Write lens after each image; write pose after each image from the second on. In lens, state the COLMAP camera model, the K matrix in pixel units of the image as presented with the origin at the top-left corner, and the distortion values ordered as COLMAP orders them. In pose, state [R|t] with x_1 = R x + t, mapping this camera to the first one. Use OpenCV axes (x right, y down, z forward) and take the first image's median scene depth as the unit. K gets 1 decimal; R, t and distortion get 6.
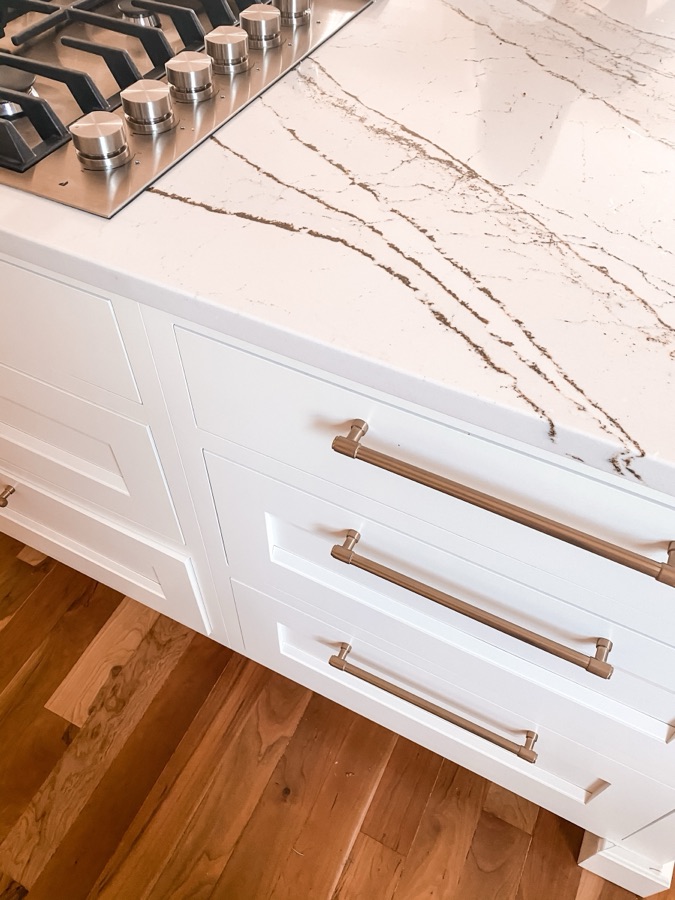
lens RADIAL K [[685.3, 0, 338.8], [0, 685.3, 454.3], [0, 0, 1]] dist [0.013892, -0.003185]
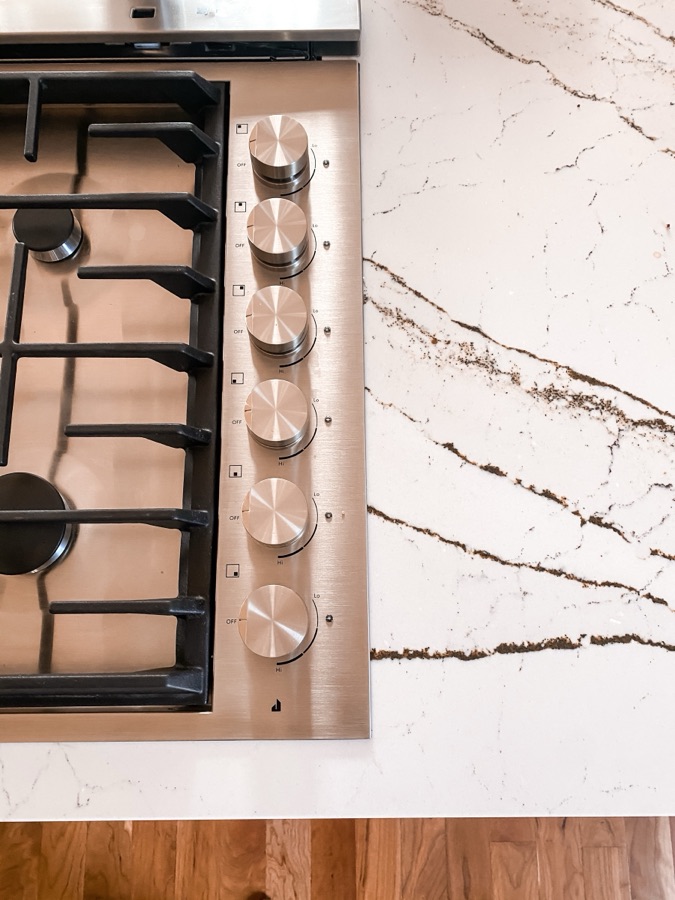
lens RADIAL K [[685.3, 0, 338.8], [0, 685.3, 454.3], [0, 0, 1]] dist [0.013892, -0.003185]
pose [[0.894298, -0.439925, 0.081843, -0.253831], [0.361523, 0.818116, 0.447199, -0.877087], [-0.263691, -0.370341, 0.890682, 0.363968]]
